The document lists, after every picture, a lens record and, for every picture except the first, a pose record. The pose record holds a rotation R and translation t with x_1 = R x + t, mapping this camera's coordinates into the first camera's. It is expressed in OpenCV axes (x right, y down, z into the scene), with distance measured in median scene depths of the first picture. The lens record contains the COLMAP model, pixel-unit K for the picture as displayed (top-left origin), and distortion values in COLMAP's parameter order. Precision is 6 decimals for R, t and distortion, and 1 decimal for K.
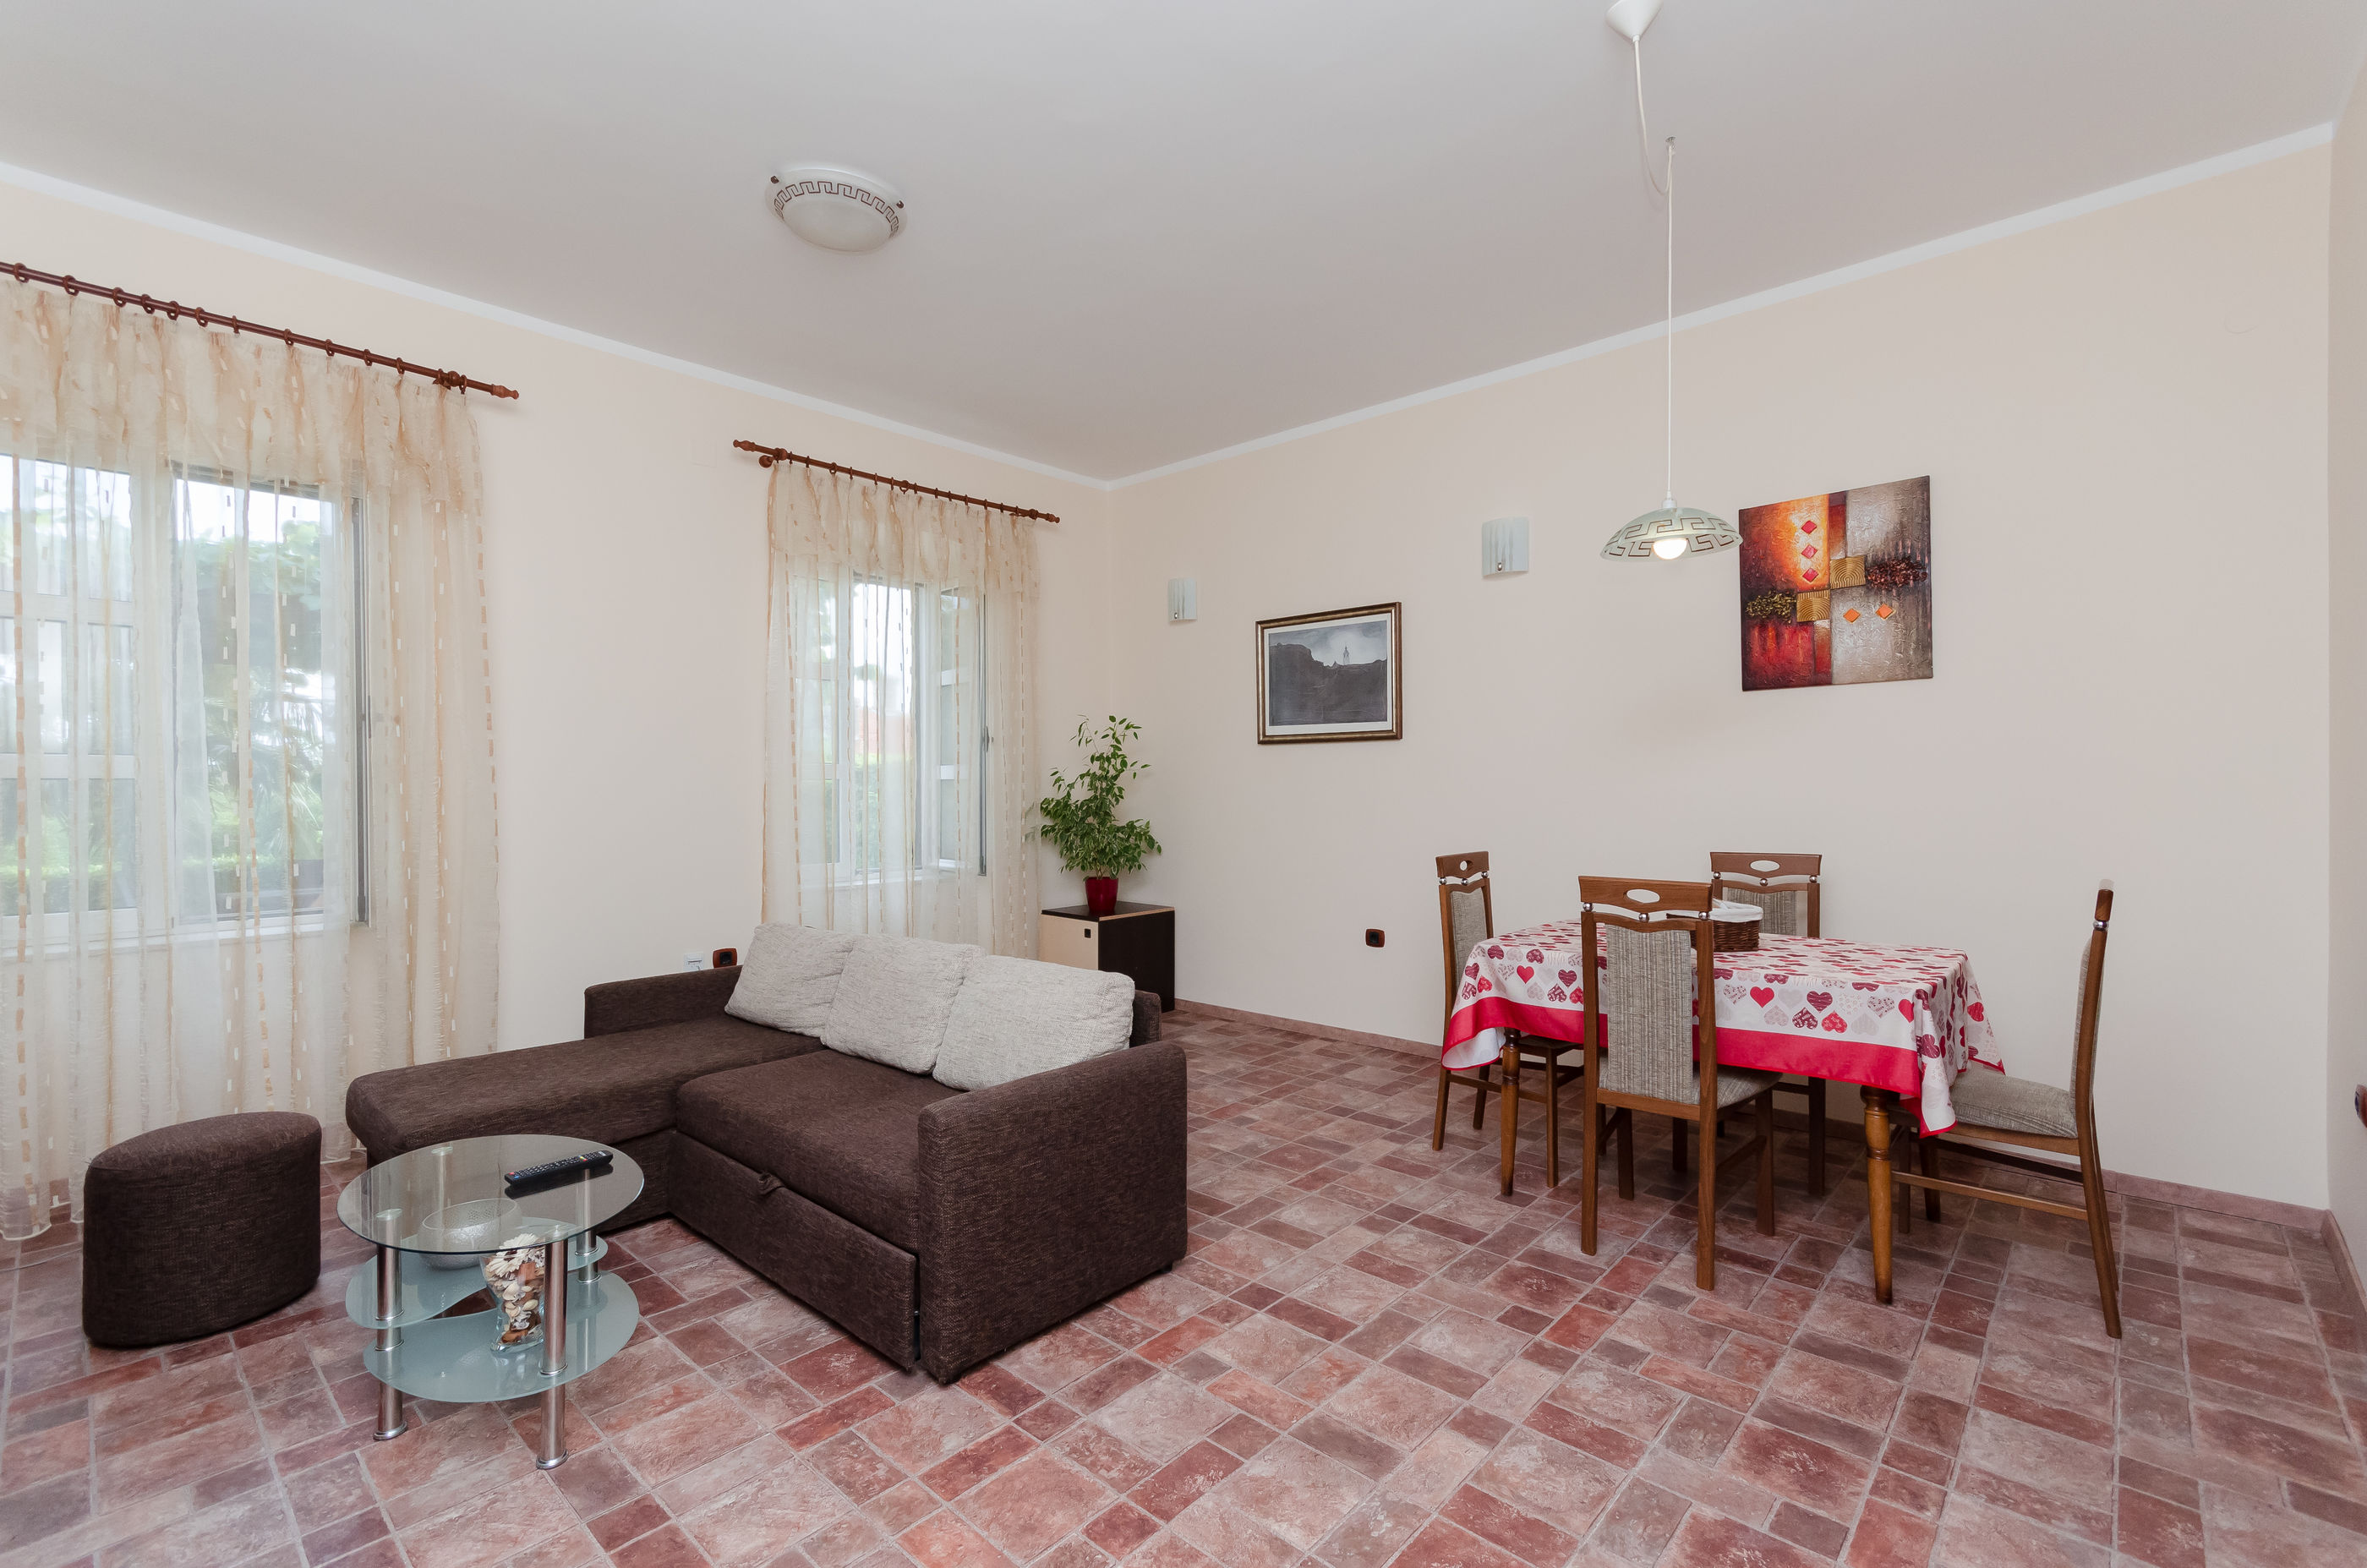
lens RADIAL K [[1064.7, 0, 1183.3], [0, 1064.7, 792.1], [0, 0, 1]] dist [0.000921, 0.002199]
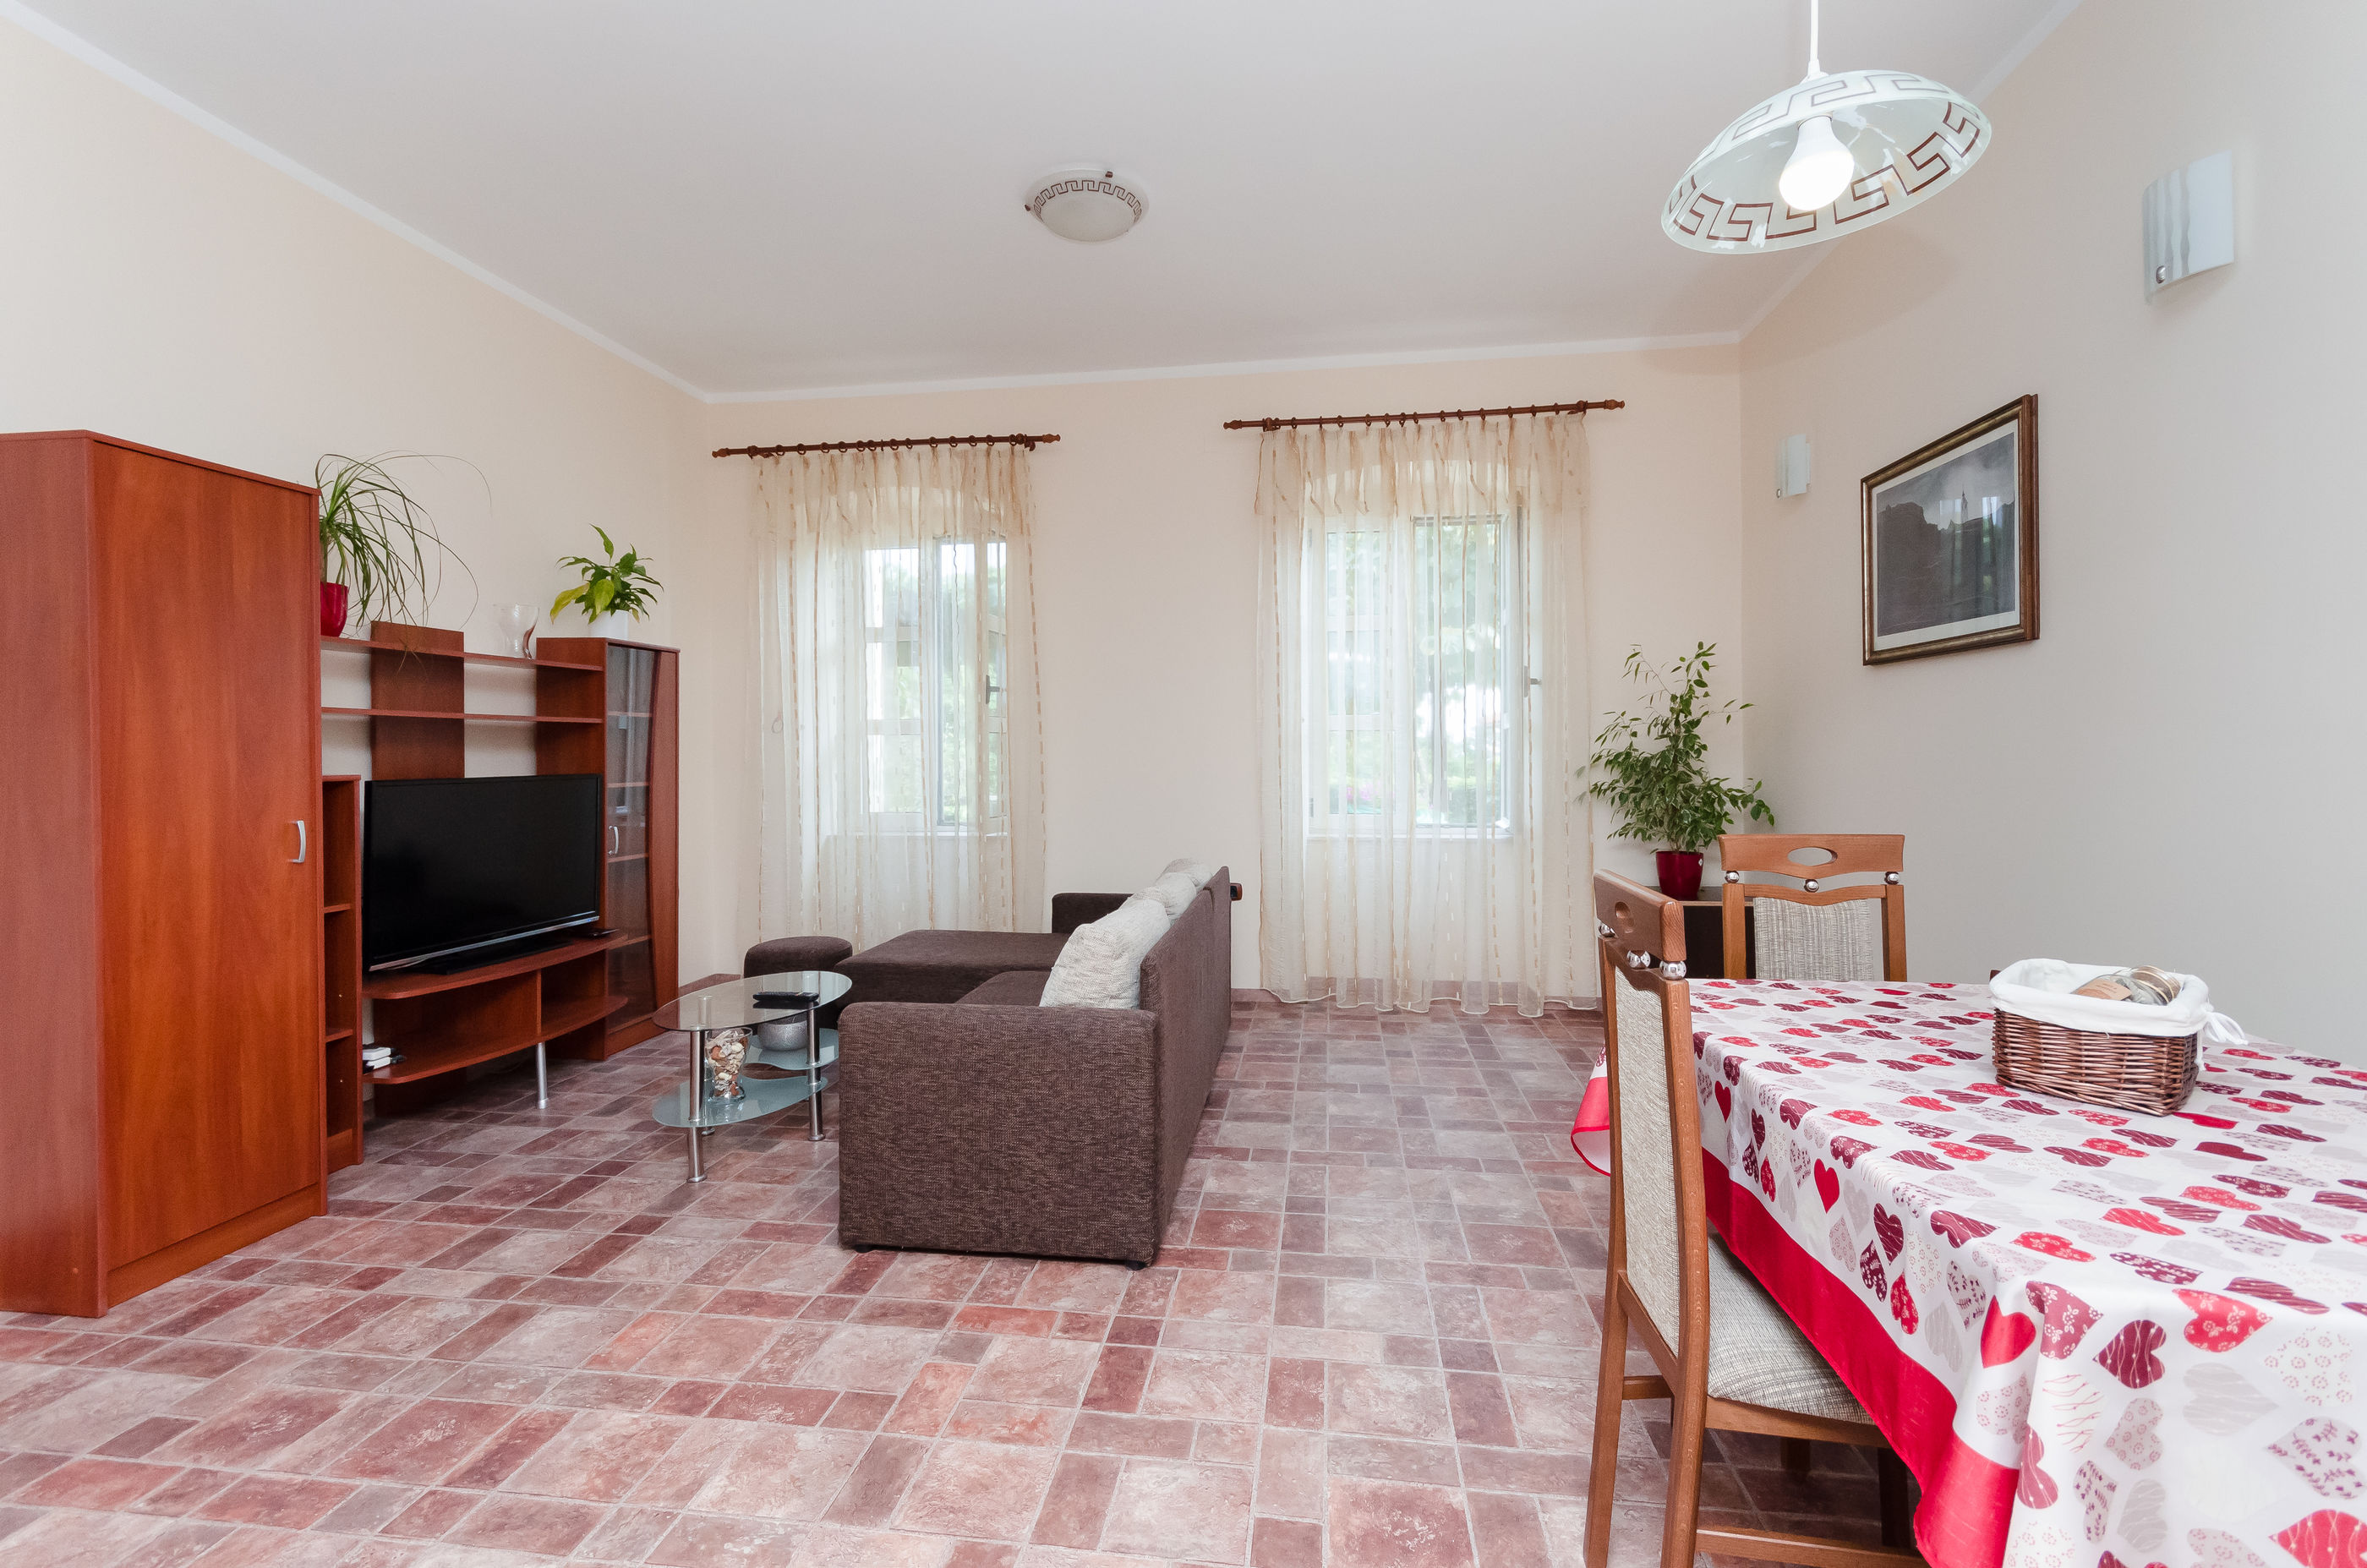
lens RADIAL K [[1064.7, 0, 1153.5], [0, 1064.7, 751.2], [0, 0, 1]] dist [0.000921, 0.002199]
pose [[0.545316, 0.000322, -0.838230, 0.651586], [-0.004013, 0.999989, -0.002227, 0.018868], [0.838221, 0.004578, 0.545312, 0.468792]]
